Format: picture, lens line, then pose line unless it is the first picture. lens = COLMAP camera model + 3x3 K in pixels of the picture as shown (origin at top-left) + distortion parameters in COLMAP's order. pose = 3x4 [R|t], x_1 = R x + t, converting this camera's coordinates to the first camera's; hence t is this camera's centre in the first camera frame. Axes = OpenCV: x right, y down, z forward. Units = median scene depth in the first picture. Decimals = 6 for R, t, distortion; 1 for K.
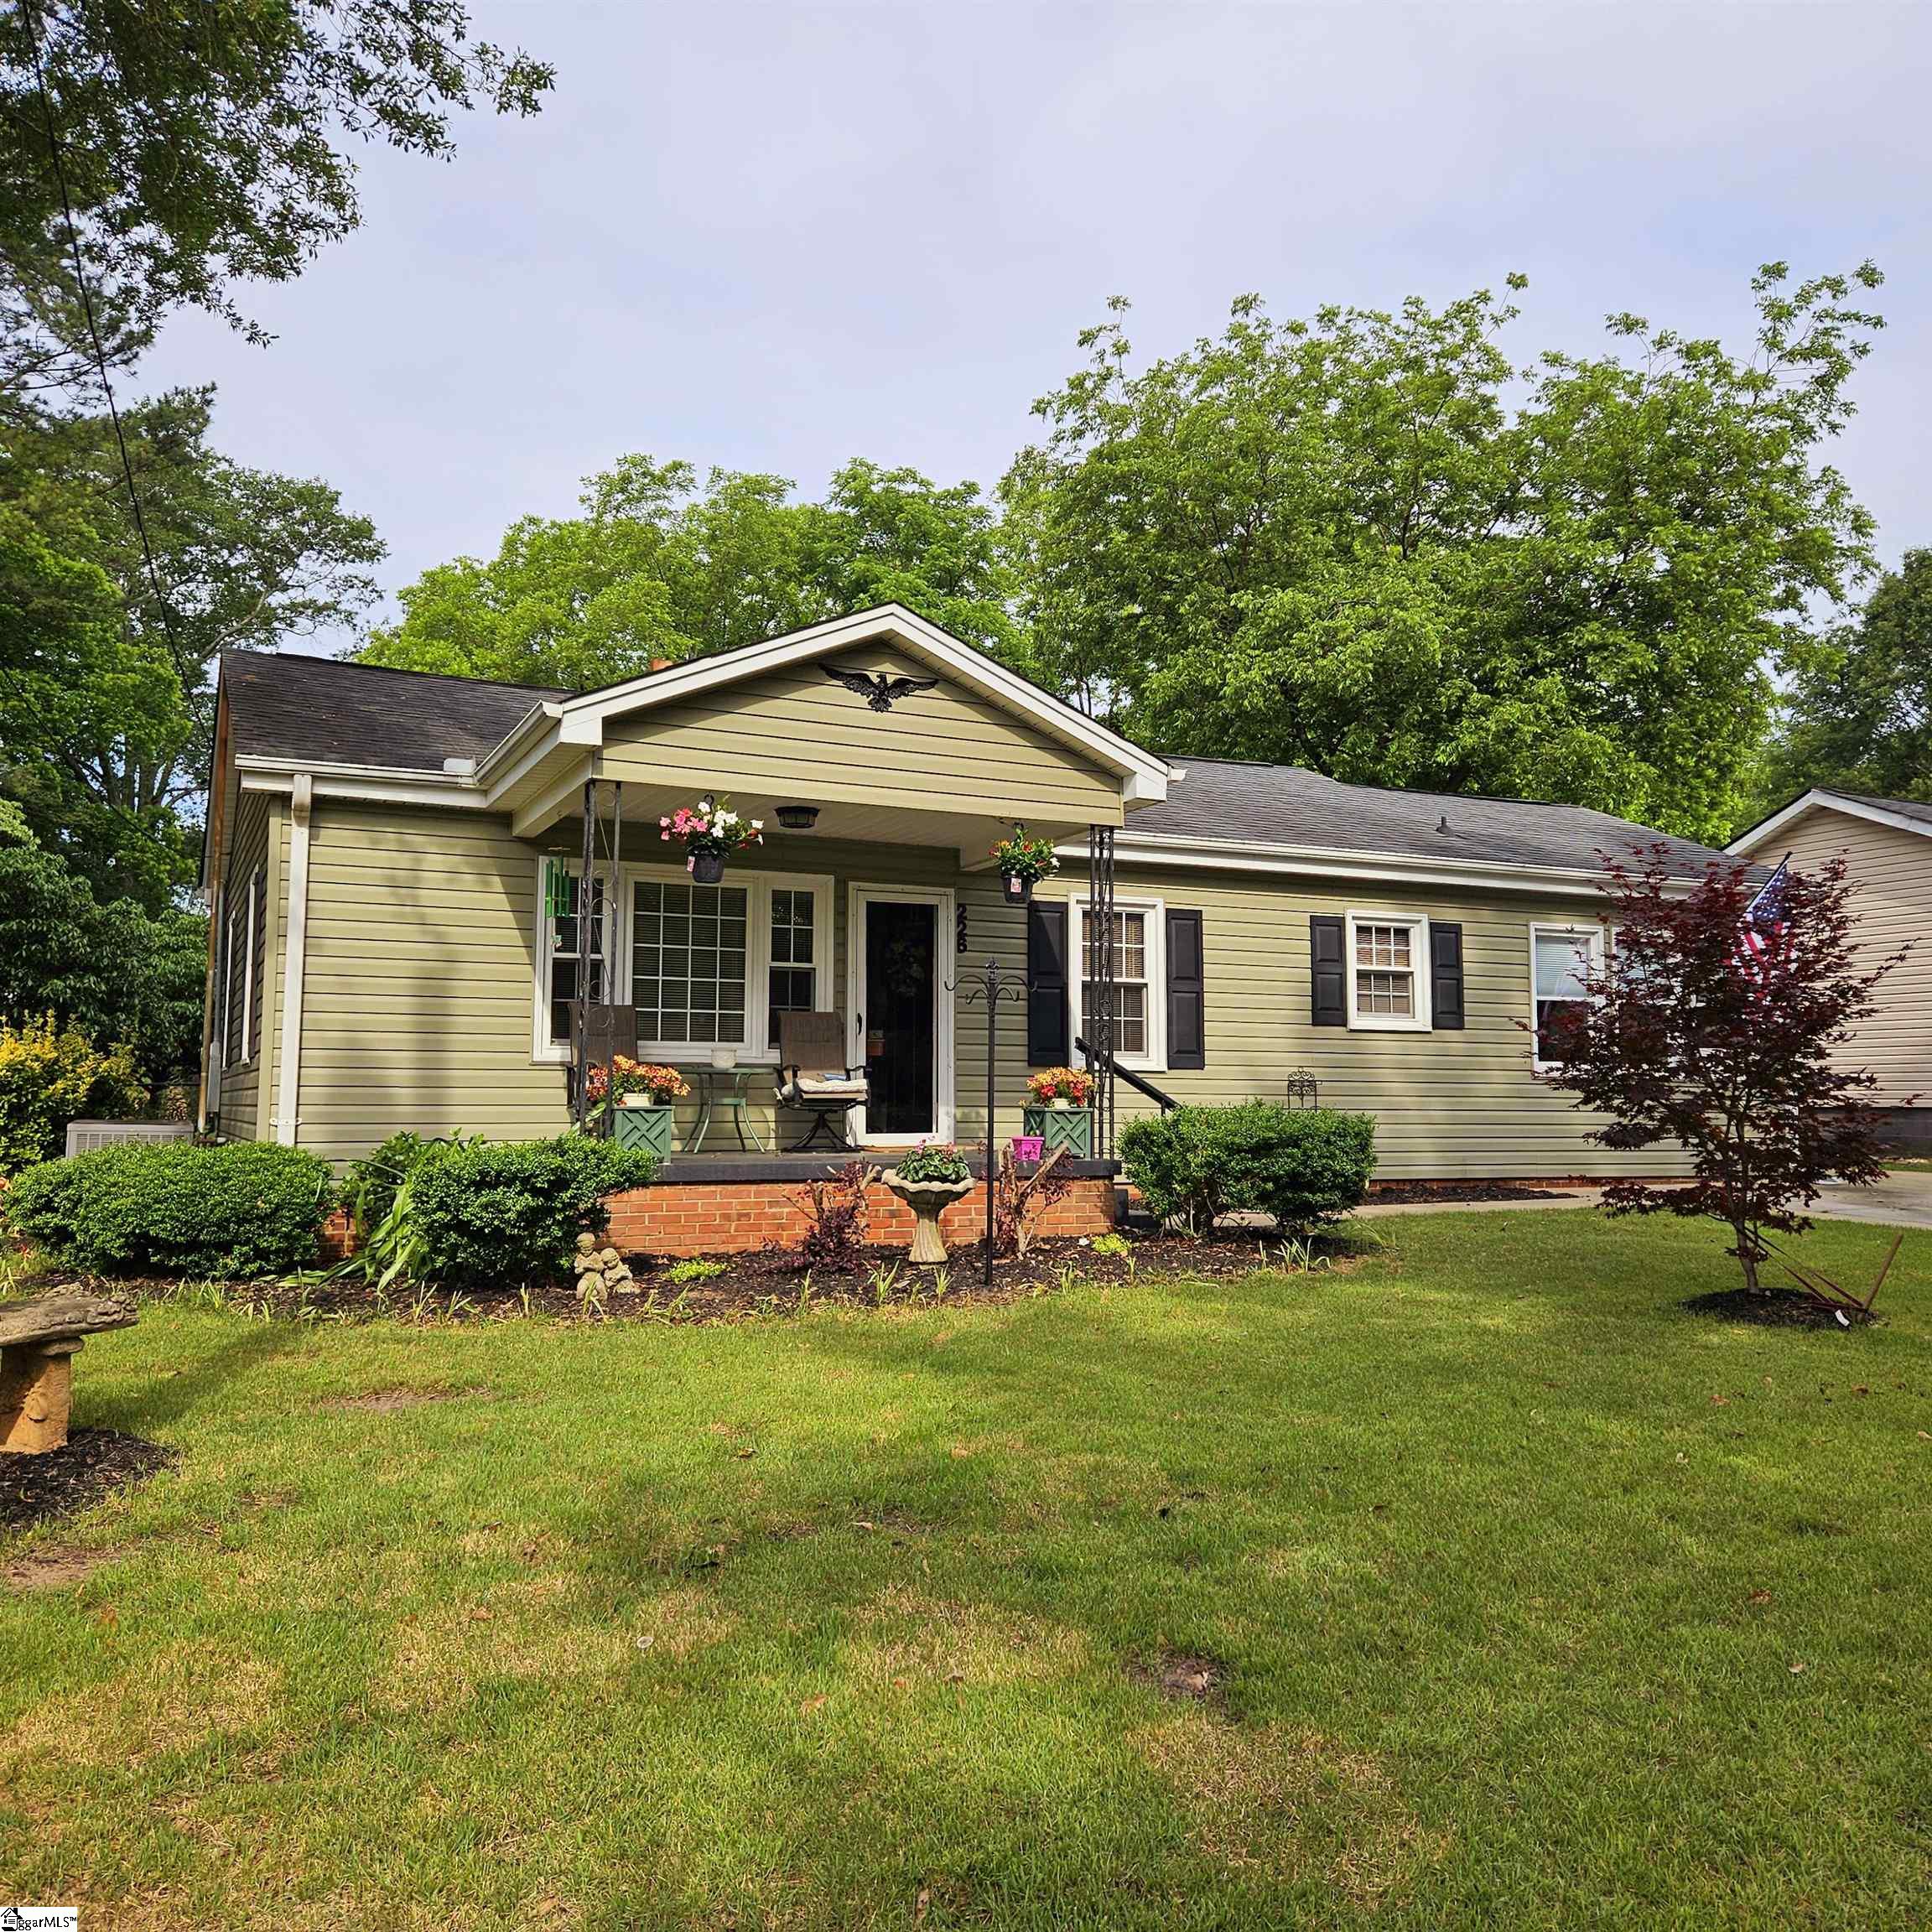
lens RADIAL K [[1701.6, 0, 967.7], [0, 1701.6, 969.3], [0, 0, 1]] dist [0.090659, -0.083543]
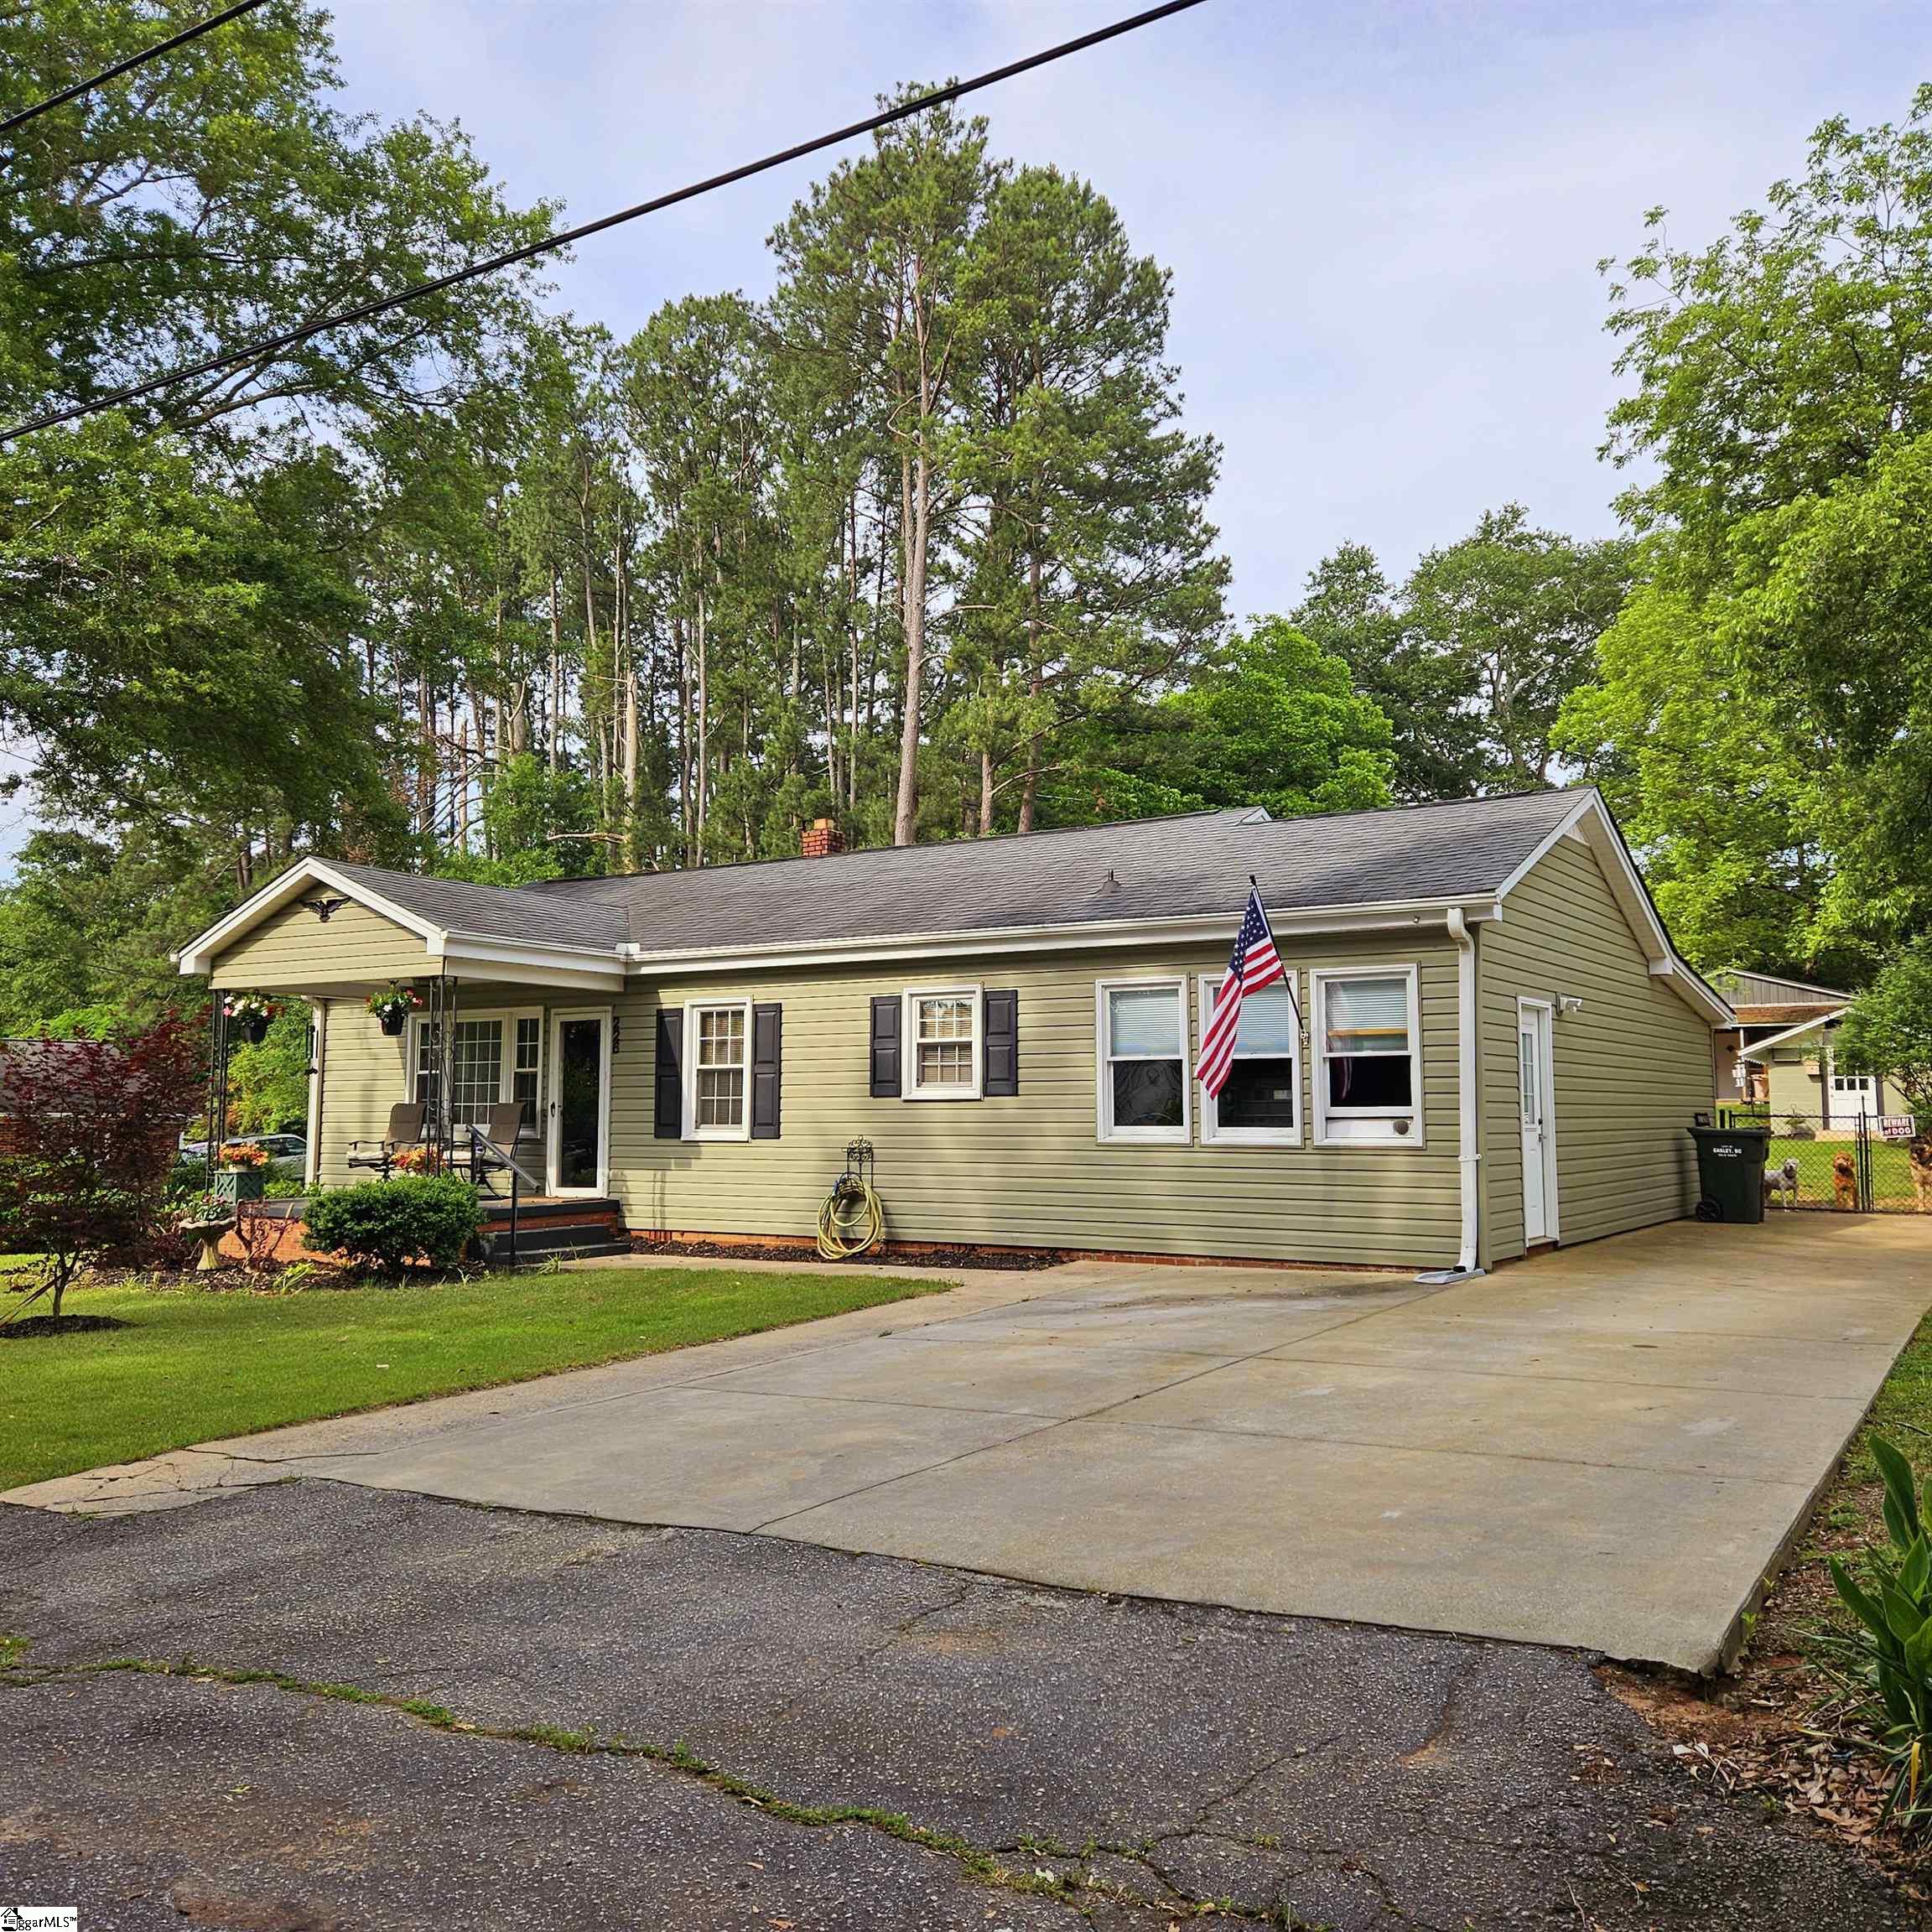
lens RADIAL K [[1701.6, 0, 973.8], [0, 1701.6, 962.2], [0, 0, 1]] dist [0.090659, -0.083543]
pose [[0.541497, -0.083695, -0.836526, 1.158002], [0.070501, 0.996048, -0.054018, 0.009966], [0.837741, -0.029725, 0.545258, 0.457358]]
